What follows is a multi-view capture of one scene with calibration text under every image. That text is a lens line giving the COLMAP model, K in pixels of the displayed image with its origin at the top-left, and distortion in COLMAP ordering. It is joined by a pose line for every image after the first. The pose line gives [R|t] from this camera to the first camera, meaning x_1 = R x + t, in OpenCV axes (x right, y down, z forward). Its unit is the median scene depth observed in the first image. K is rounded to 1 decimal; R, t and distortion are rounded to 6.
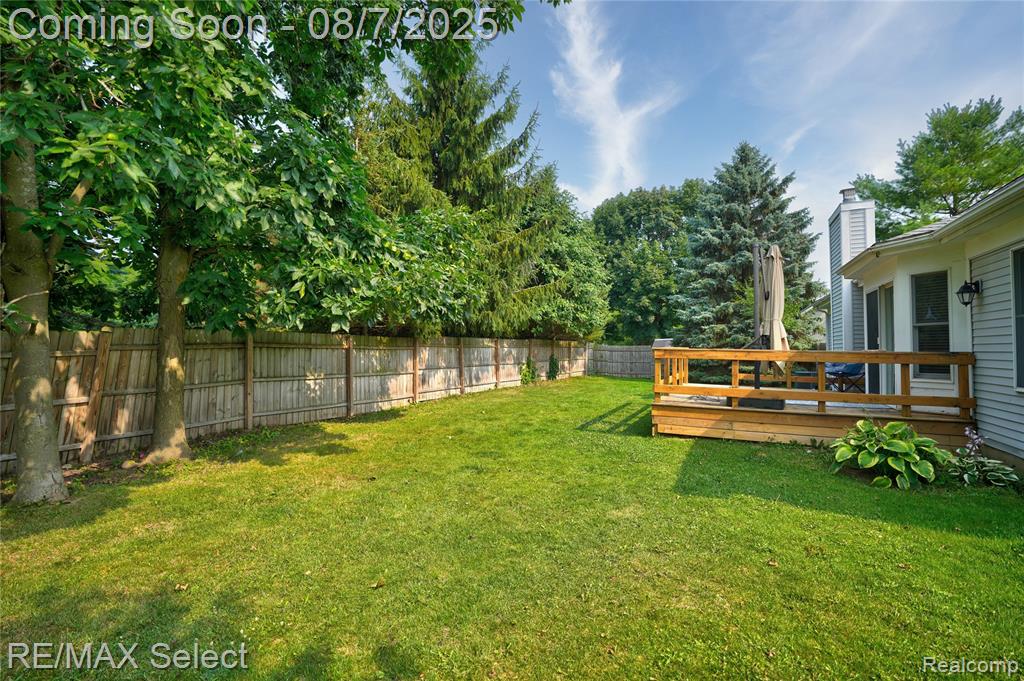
lens RADIAL K [[469.0, 0, 516.2], [0, 469.0, 341.7], [0, 0, 1]] dist [-0.076728, 0.027760]
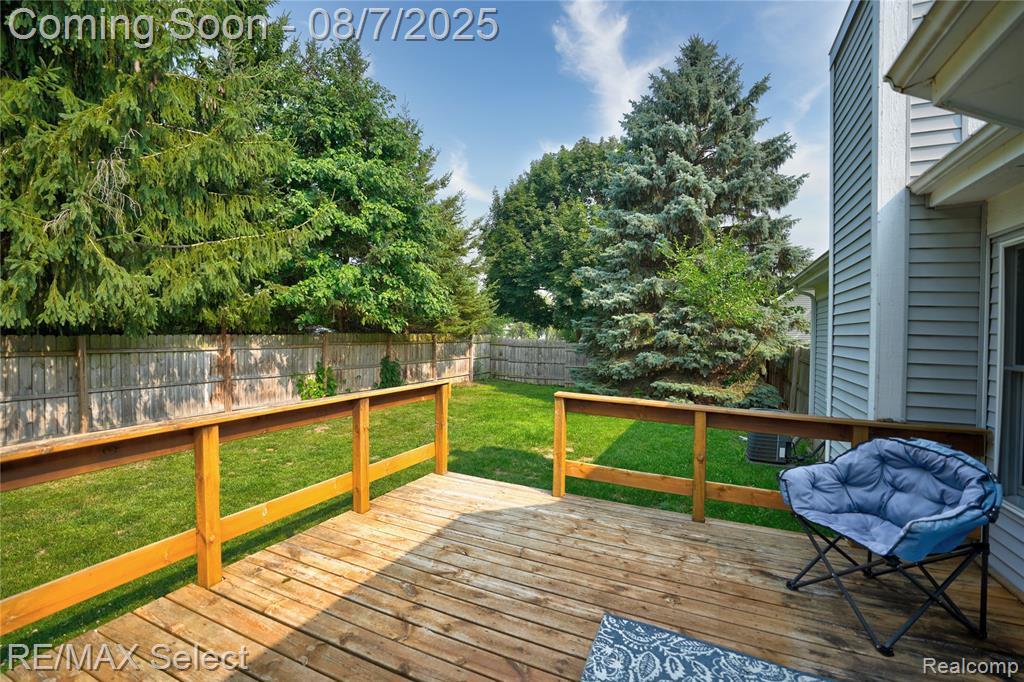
lens RADIAL K [[482.5, 0, 512.0], [0, 482.5, 341.0], [0, 0, 1]] dist [-0.044065, 0.000231]
pose [[0.998948, 0.011358, 0.044439, 0.320724], [-0.012911, 0.999310, 0.034823, -0.027856], [-0.044013, -0.035360, 0.998405, 0.483788]]
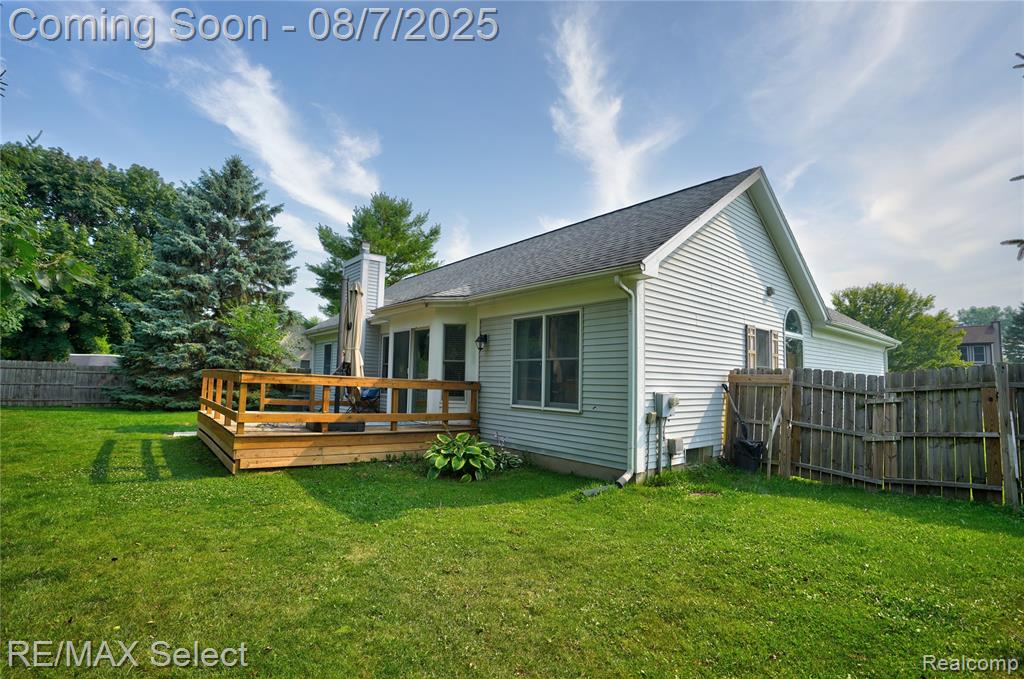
lens RADIAL K [[469.0, 0, 516.2], [0, 469.0, 340.7], [0, 0, 1]] dist [-0.076728, 0.027760]
pose [[0.413913, 0.088348, 0.906019, -0.138263], [-0.040941, 0.996079, -0.078426, 0.001850], [-0.909395, -0.004632, 0.415907, 0.094720]]
